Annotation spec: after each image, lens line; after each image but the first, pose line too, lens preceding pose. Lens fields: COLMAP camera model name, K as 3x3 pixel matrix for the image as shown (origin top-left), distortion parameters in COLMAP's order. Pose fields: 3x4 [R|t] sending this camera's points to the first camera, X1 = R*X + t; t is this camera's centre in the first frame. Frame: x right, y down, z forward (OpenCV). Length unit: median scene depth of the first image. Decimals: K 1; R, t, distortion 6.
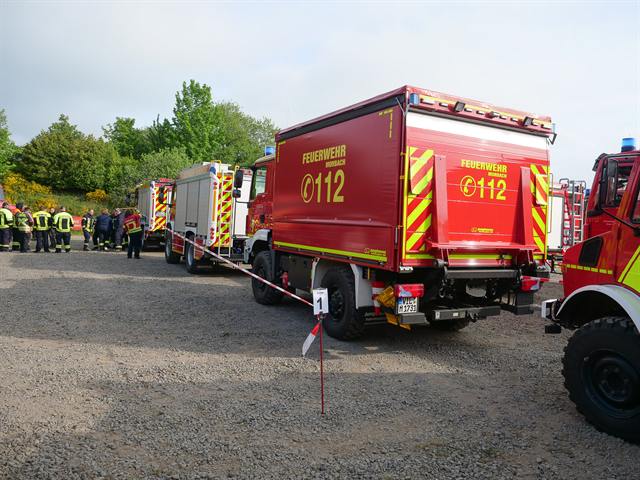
lens RADIAL K [[501.3, 0, 320.9], [0, 501.3, 219.9], [0, 0, 1]] dist [-0.056027, -0.000158]
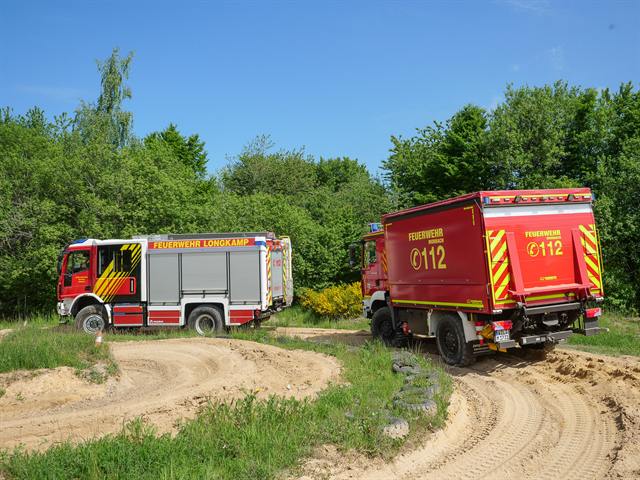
lens RADIAL K [[501.3, 0, 320.9], [0, 501.3, 219.9], [0, 0, 1]] dist [-0.056027, -0.000158]
pose [[0.979093, -0.130332, -0.156173, -0.071639], [0.113148, 0.986980, -0.114315, -0.055663], [0.169039, 0.094255, 0.981092, -0.519714]]
